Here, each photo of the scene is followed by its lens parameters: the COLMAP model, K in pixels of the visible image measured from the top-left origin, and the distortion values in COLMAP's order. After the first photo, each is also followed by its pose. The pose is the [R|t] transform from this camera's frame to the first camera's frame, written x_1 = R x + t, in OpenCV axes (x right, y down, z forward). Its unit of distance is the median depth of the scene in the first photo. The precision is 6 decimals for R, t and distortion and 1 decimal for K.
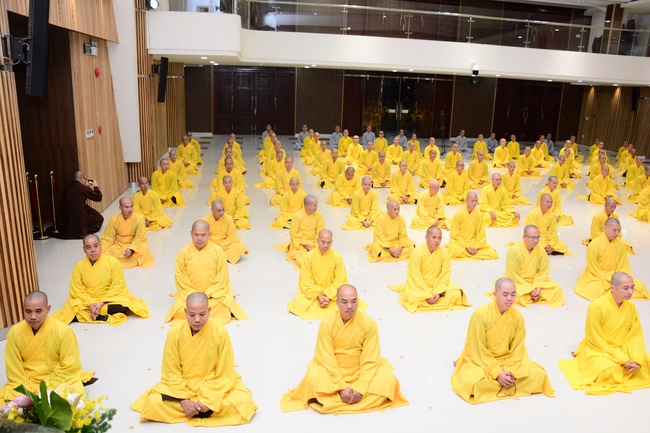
lens RADIAL K [[515.1, 0, 326.9], [0, 515.1, 214.9], [0, 0, 1]] dist [-0.093249, 0.032326]
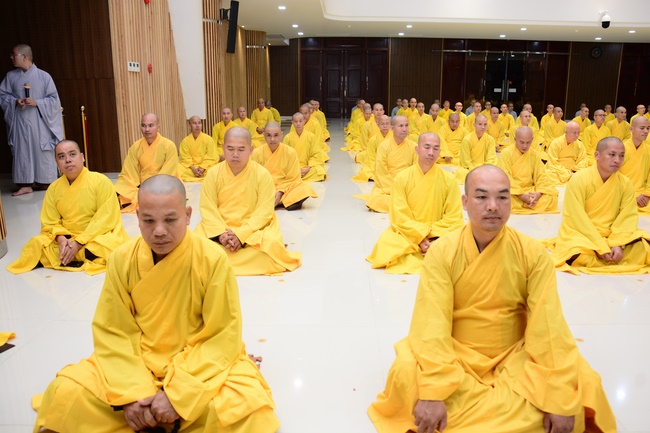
lens RADIAL K [[515.1, 0, 322.9], [0, 515.1, 222.2], [0, 0, 1]] dist [-0.093249, 0.032326]
pose [[0.982017, 0.010856, -0.188478, -0.008469], [-0.010147, 0.999937, 0.004728, 0.095450], [0.188518, -0.002730, 0.982066, 0.275444]]
